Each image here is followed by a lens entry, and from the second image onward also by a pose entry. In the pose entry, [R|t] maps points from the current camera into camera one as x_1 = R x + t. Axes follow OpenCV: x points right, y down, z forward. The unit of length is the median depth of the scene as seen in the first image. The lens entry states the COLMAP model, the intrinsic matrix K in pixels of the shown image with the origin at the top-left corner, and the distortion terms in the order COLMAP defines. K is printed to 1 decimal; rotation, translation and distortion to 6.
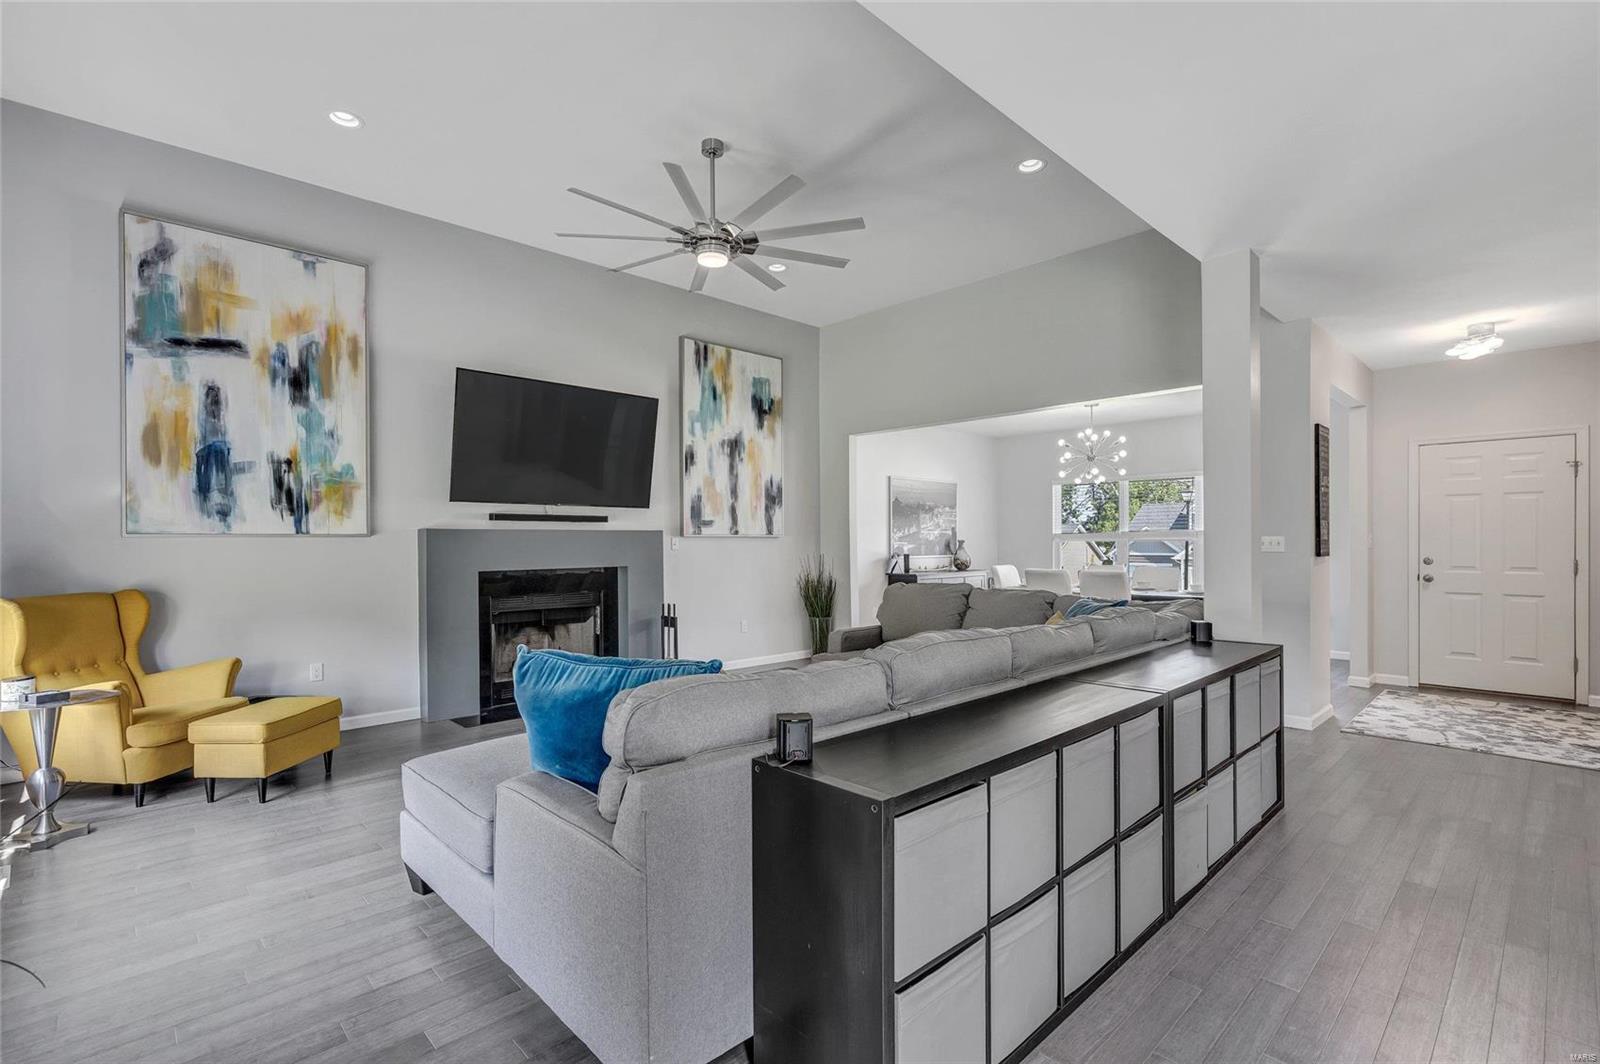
lens RADIAL K [[739.4, 0, 803.1], [0, 739.4, 542.5], [0, 0, 1]] dist [-0.001173, 0.000837]
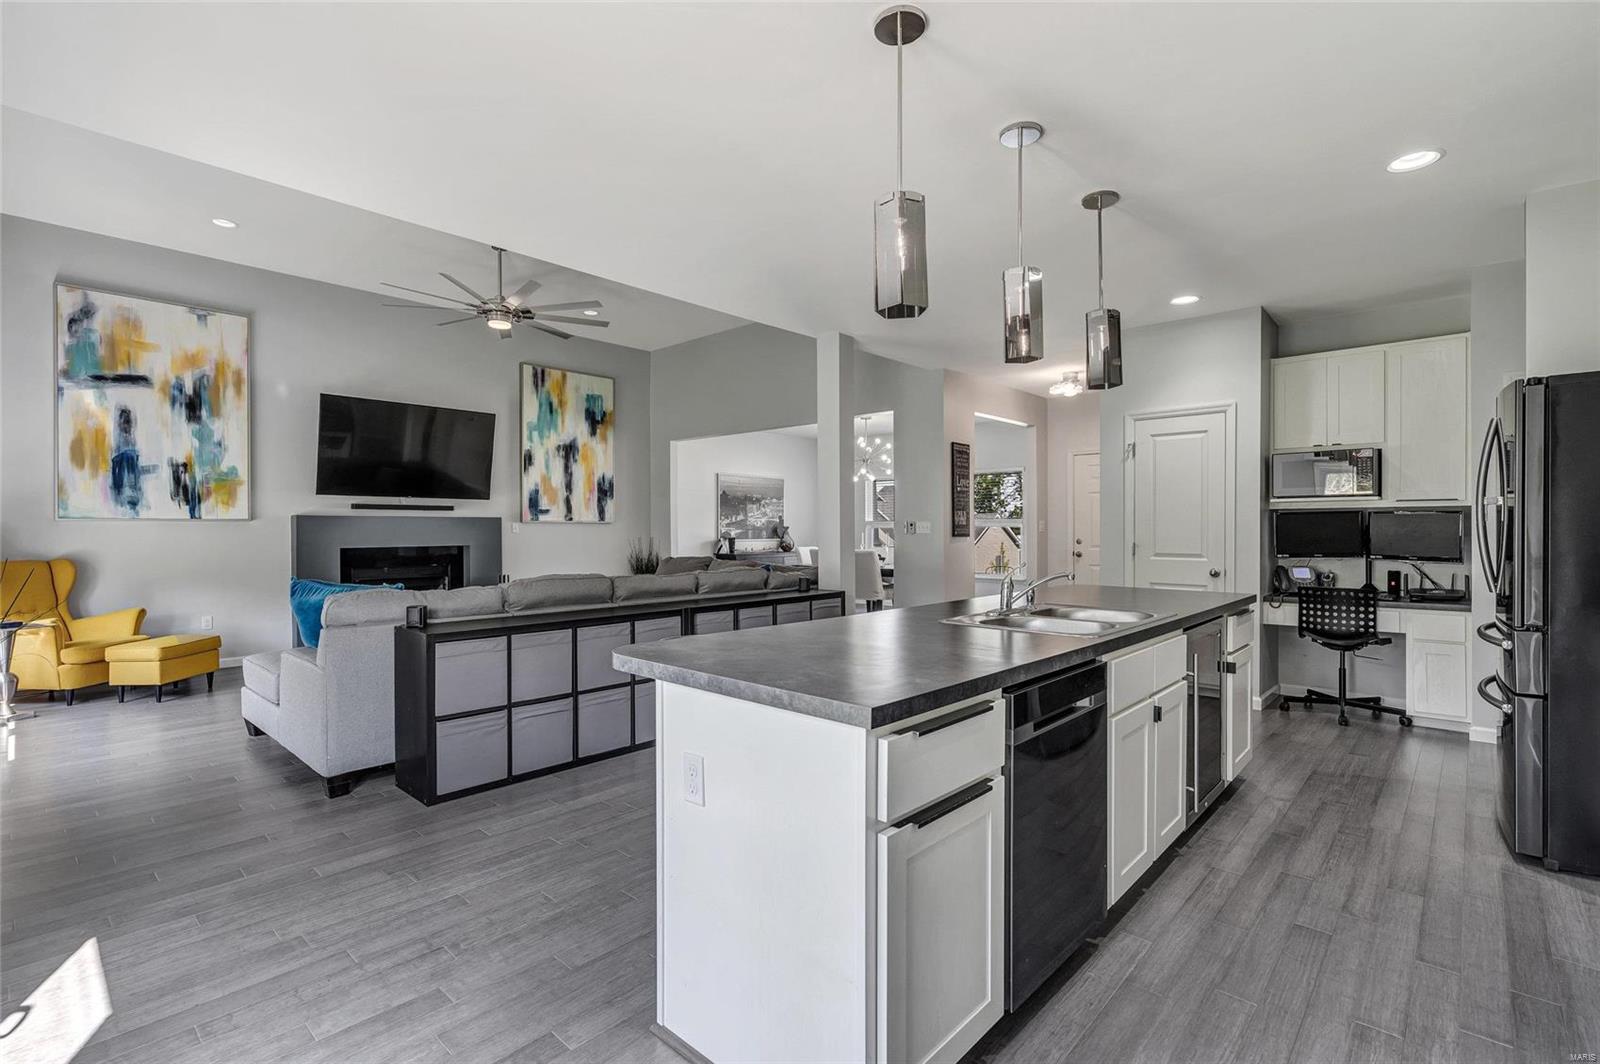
lens RADIAL K [[734.7, 0, 798.3], [0, 734.7, 530.6], [0, 0, 1]] dist [-0.001880, 0.000820]
pose [[0.998143, 0.001712, 0.060893, 0.226332], [-0.001670, 0.999998, -0.000739, 0.006134], [-0.060894, 0.000636, 0.998144, -0.269311]]
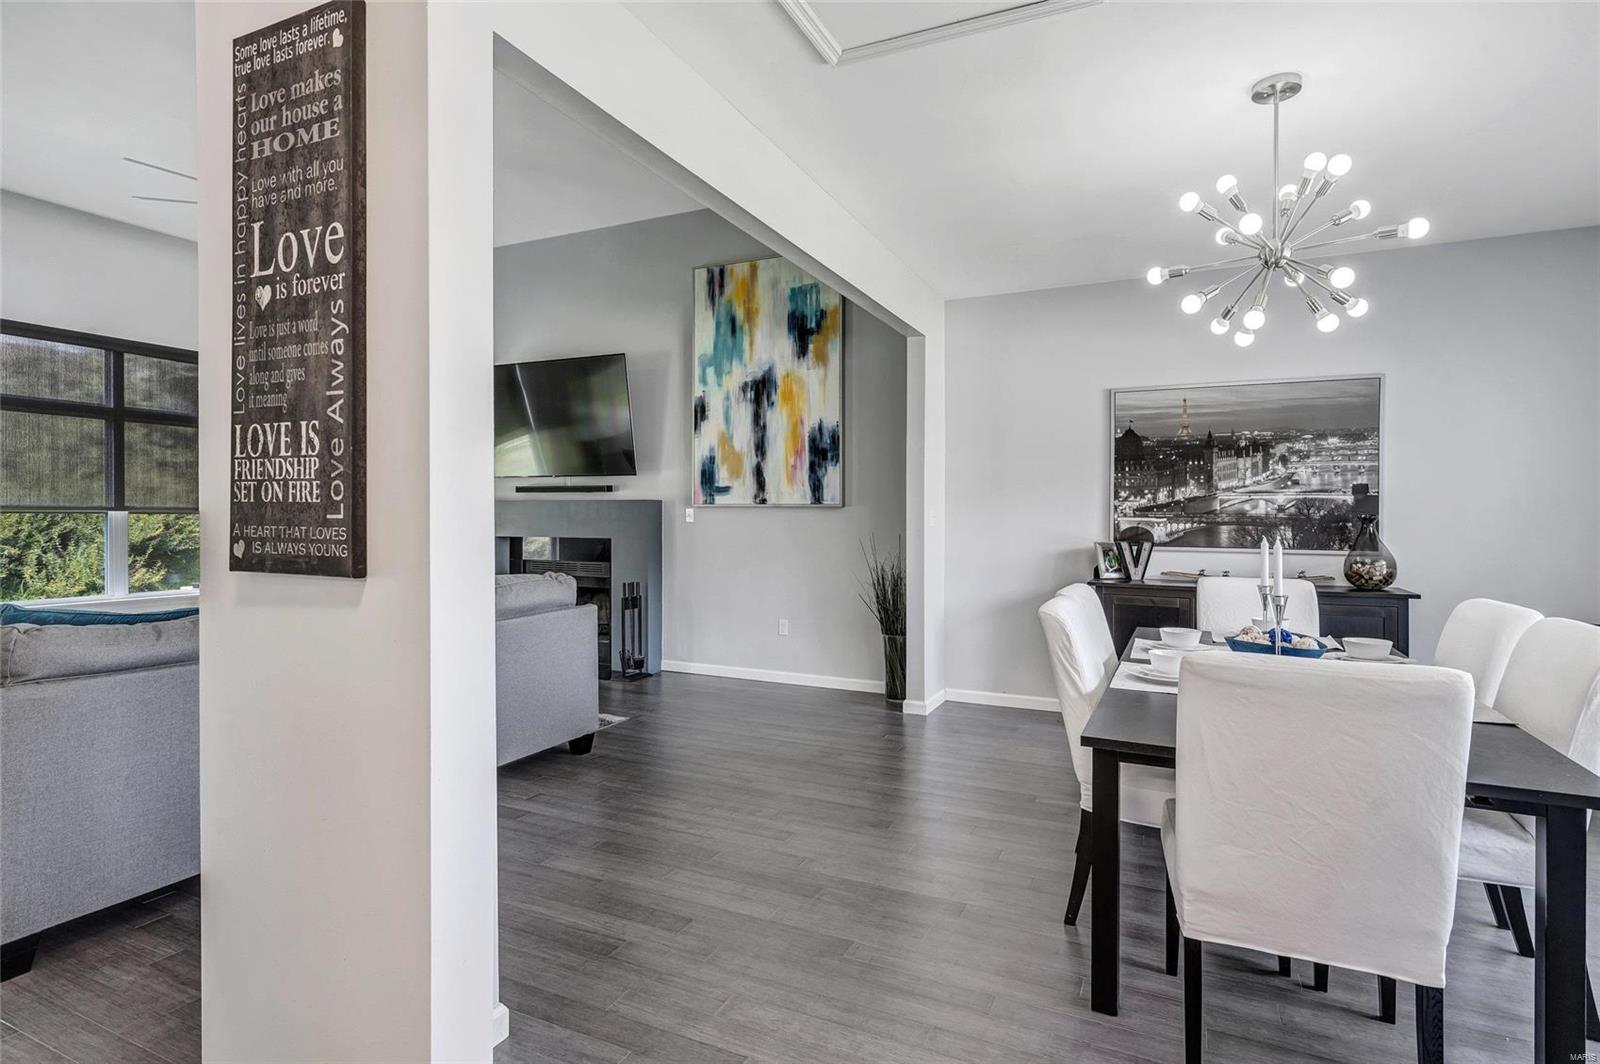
lens RADIAL K [[811.1, 0, 798.8], [0, 811.1, 519.9], [0, 0, 1]] dist [0.002979, 0.002096]
pose [[0.358362, 0.011204, -0.933516, 0.730598], [-0.009790, 0.999918, 0.008243, -0.001859], [0.933532, 0.006185, 0.358442, 0.769323]]
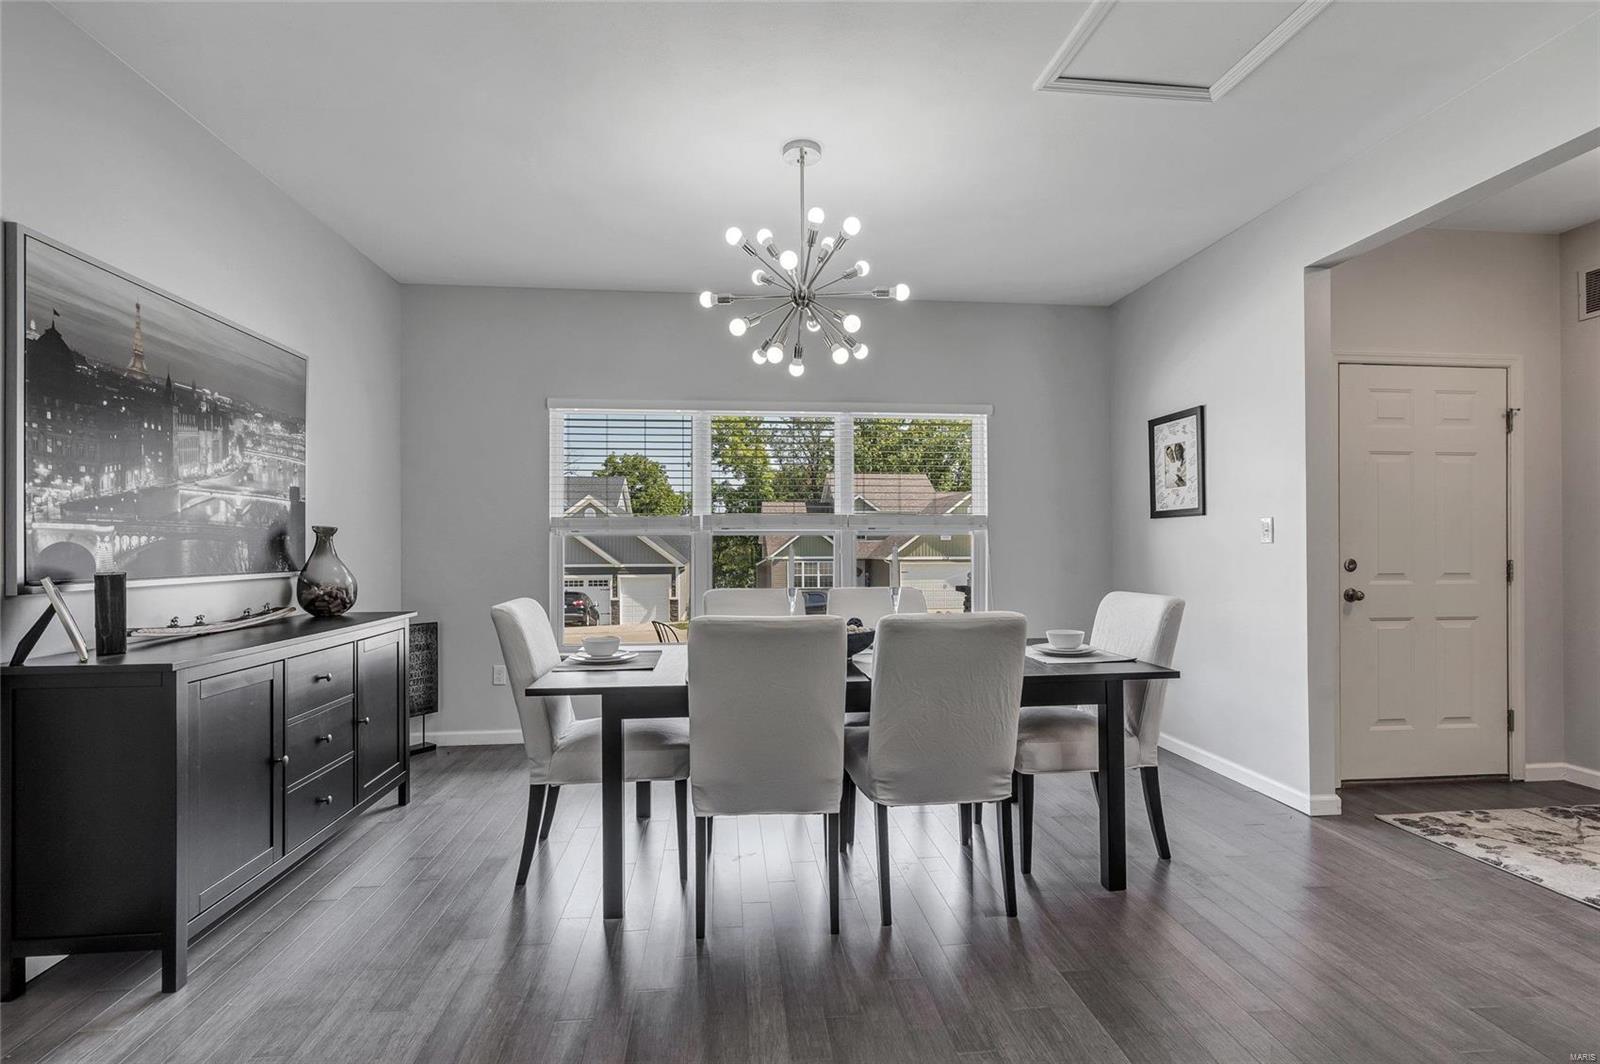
lens RADIAL K [[743.0, 0, 803.3], [0, 743.0, 539.0], [0, 0, 1]] dist [0.000086, 0.000196]
pose [[0.610220, 0.009742, 0.792172, 0.111915], [0.002051, 0.999902, -0.013877, 0.010547], [-0.792229, 0.010092, 0.610140, 0.877079]]
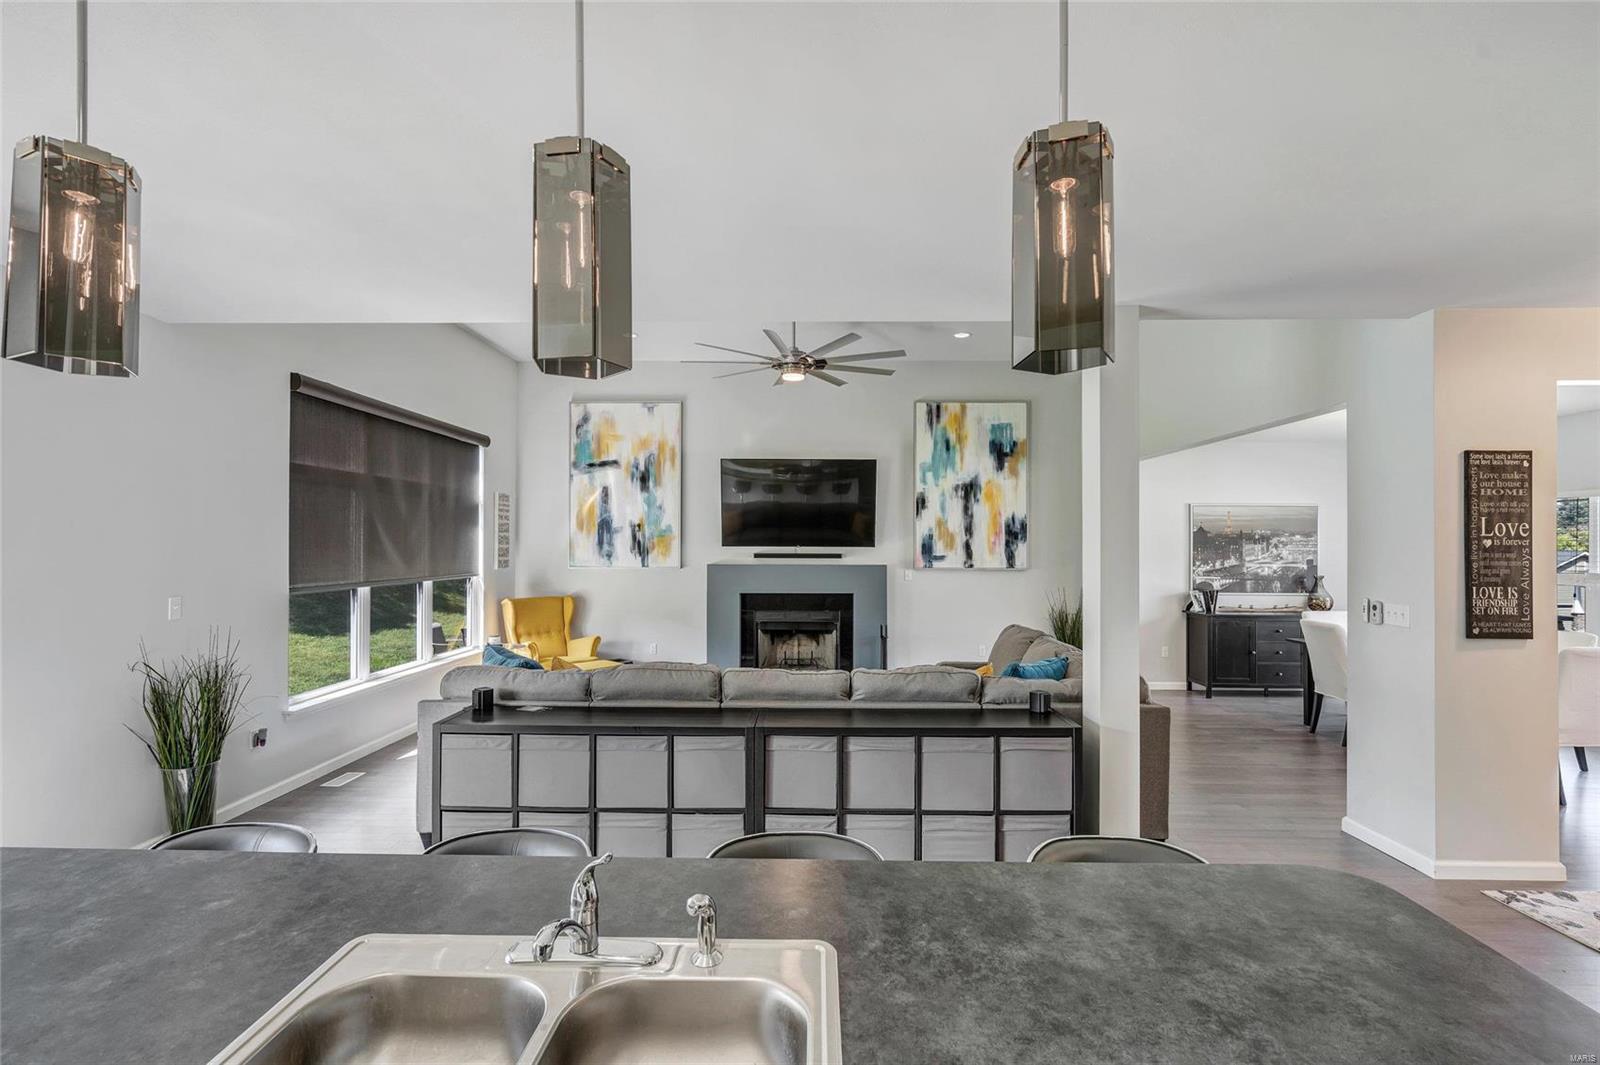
lens RADIAL K [[725.4, 0, 801.1], [0, 725.4, 538.5], [0, 0, 1]] dist [-0.002373, 0.000626]
pose [[0.711098, 0.001102, -0.703092, 0.520521], [-0.008582, 0.999938, -0.007113, -0.047321], [0.703040, 0.011092, 0.711063, 0.040720]]
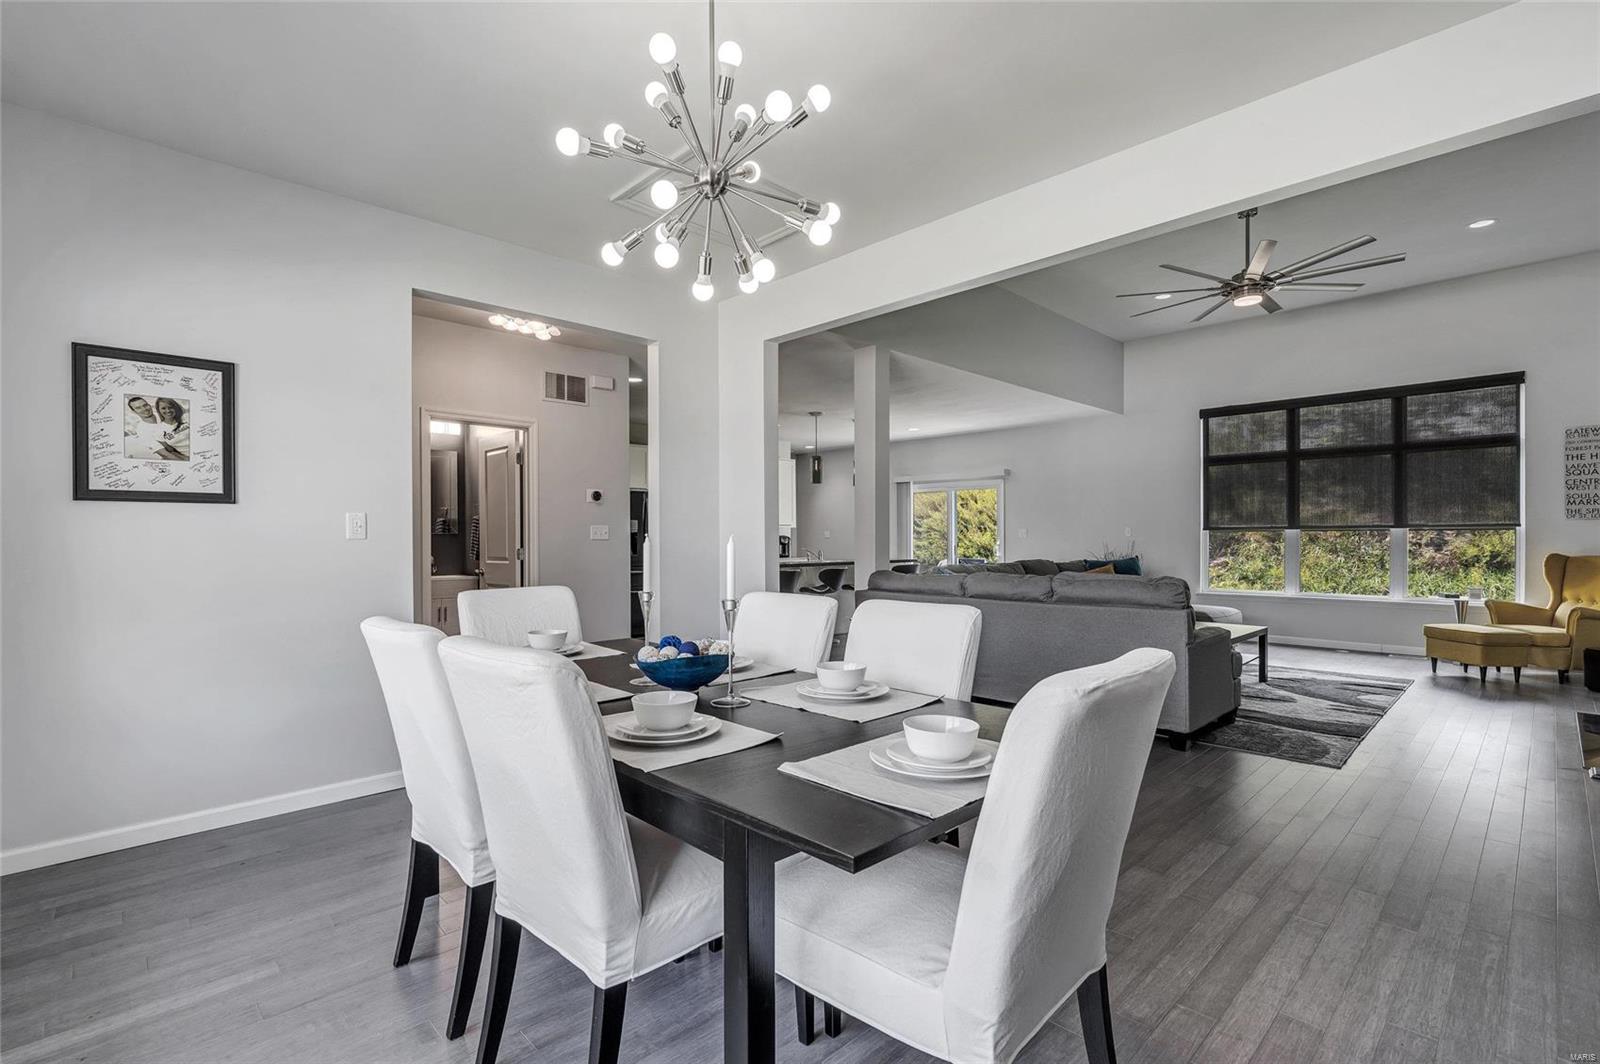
lens RADIAL K [[742.4, 0, 795.5], [0, 742.4, 538.6], [0, 0, 1]] dist [0.000420, 0.000005]
pose [[-0.999953, 0.008841, -0.003929, 0.413584], [0.008829, 0.999956, 0.003105, 0.007605], [0.003957, 0.003070, -0.999987, 1.429135]]
